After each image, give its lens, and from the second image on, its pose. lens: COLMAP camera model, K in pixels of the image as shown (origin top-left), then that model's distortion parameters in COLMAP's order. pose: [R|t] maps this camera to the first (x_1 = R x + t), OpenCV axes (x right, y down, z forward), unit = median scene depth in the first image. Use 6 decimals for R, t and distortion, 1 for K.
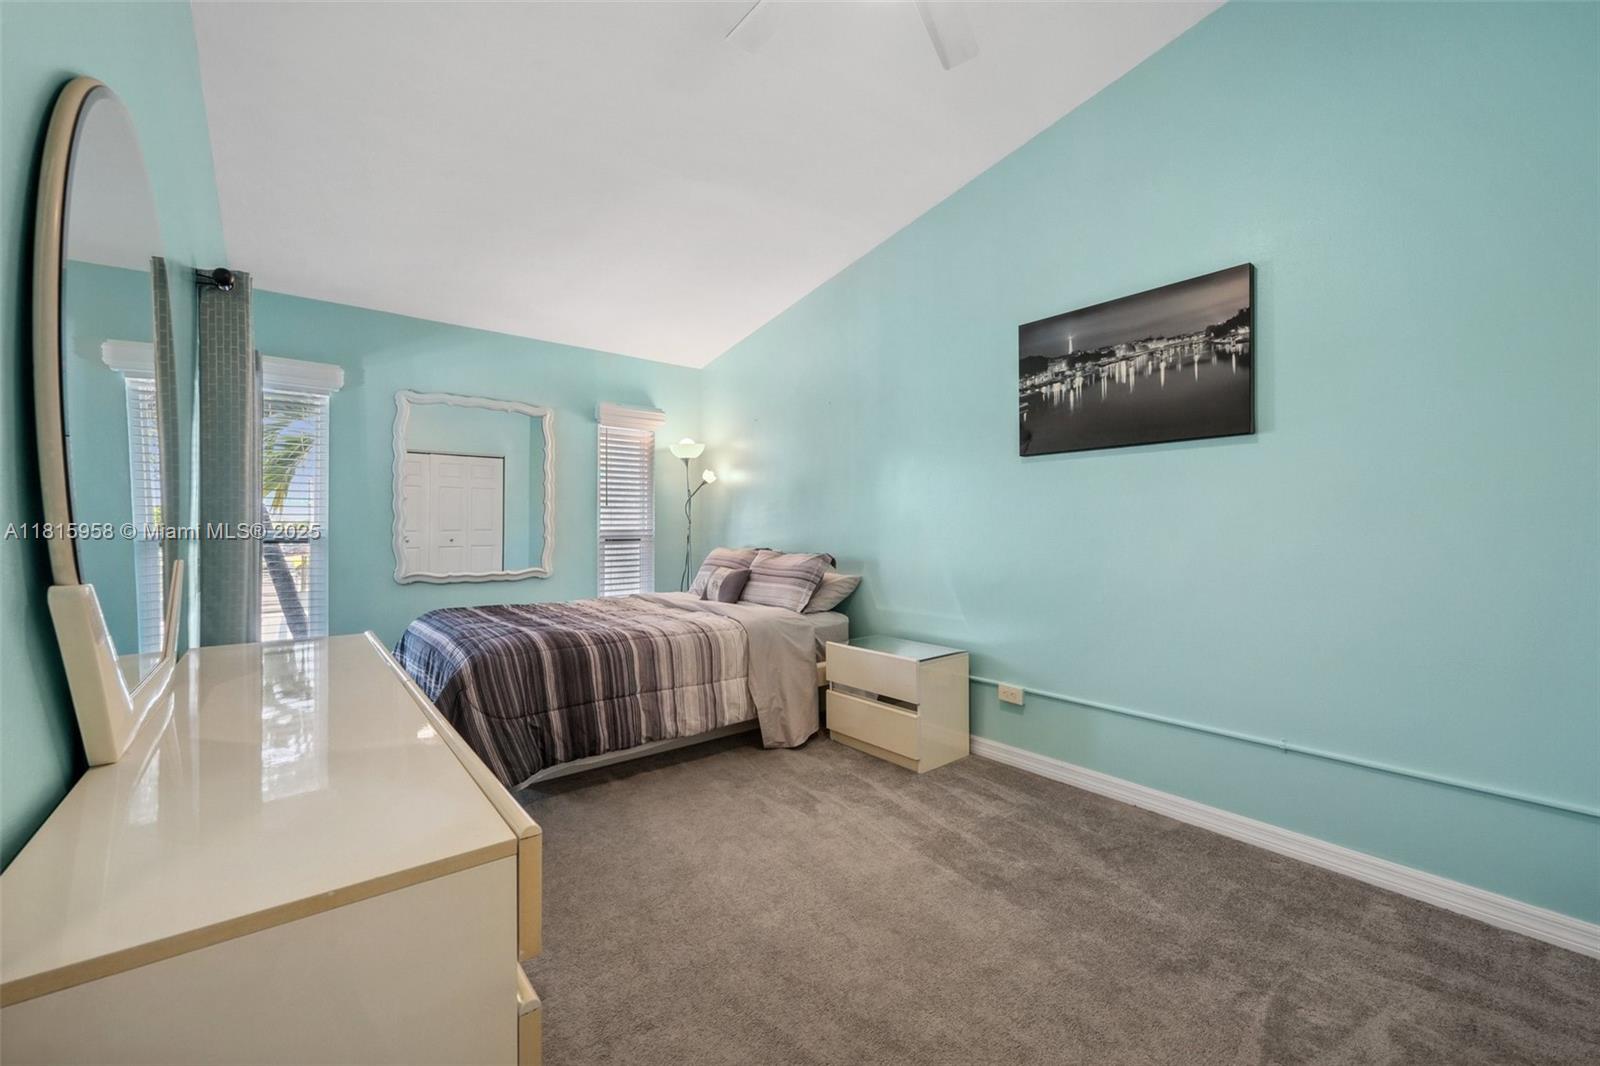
lens RADIAL K [[632.5, 0, 799.3], [0, 632.5, 528.4], [0, 0, 1]] dist [-0.000283, -0.000077]
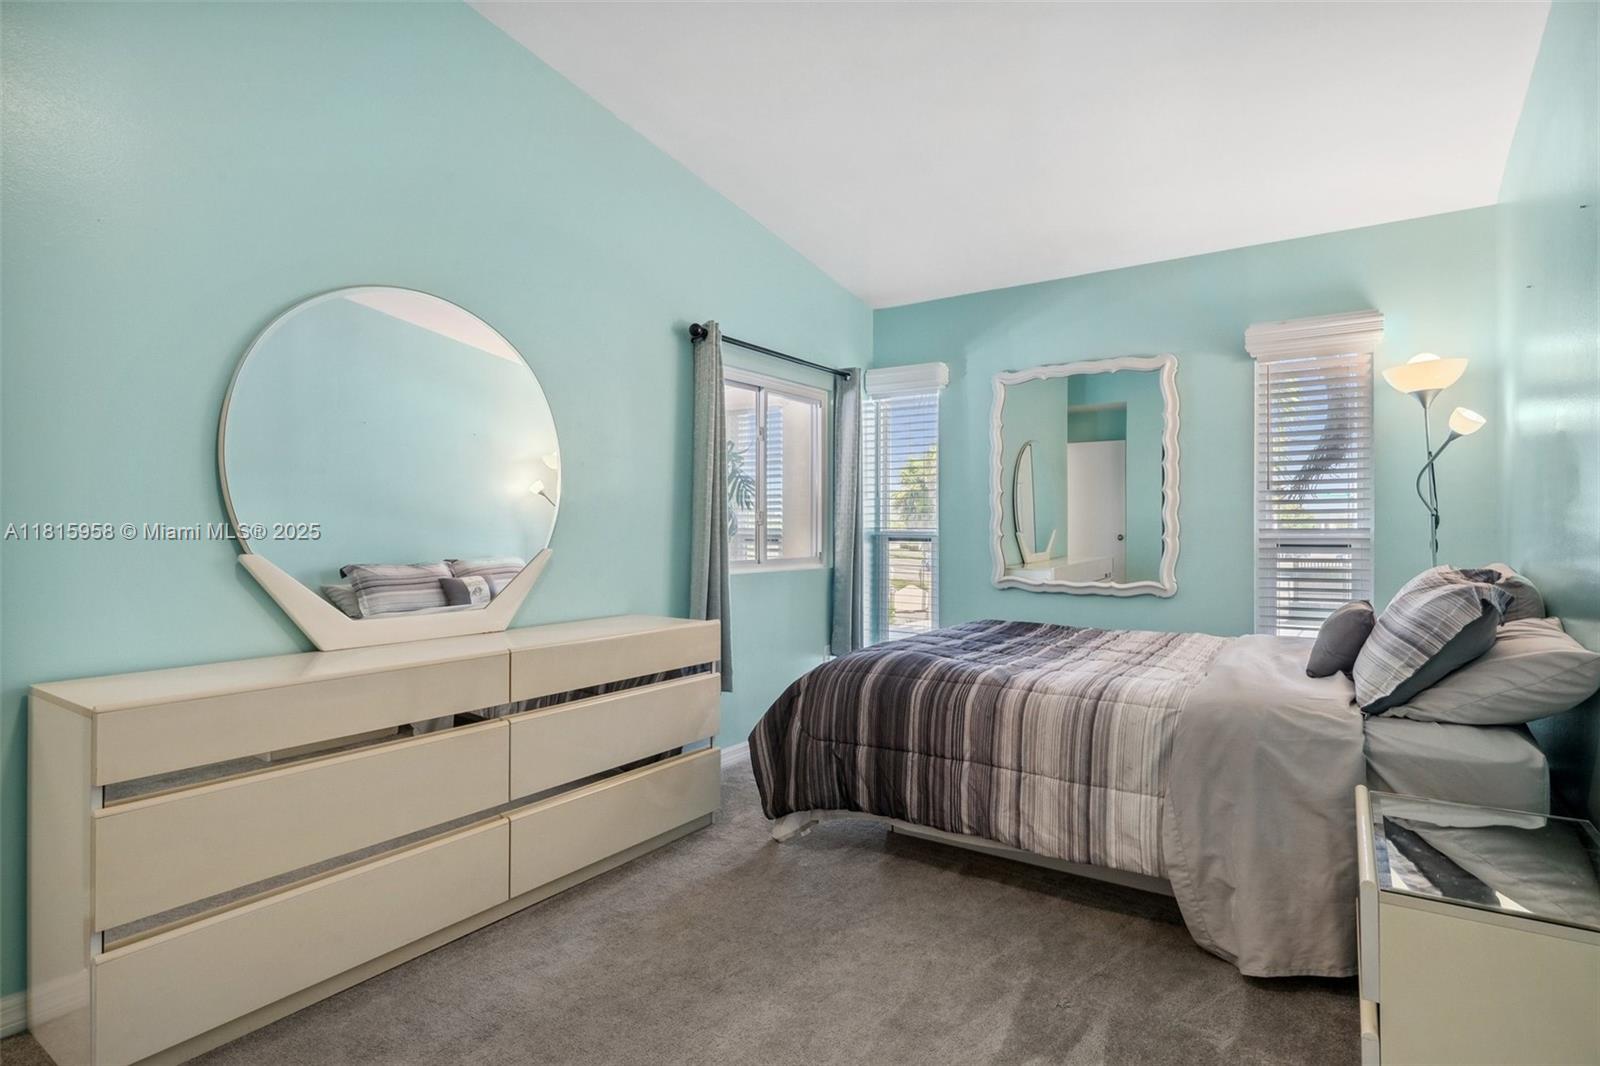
lens RADIAL K [[814.2, 0, 800.0], [0, 814.2, 533.0], [0, 0, 1]] dist [-0.001674, -0.000519]
pose [[0.292258, 0.006663, -0.956316, 0.520583], [0.000107, 0.999975, 0.007000, 0.000765], [0.956340, -0.002149, 0.292250, 0.522230]]
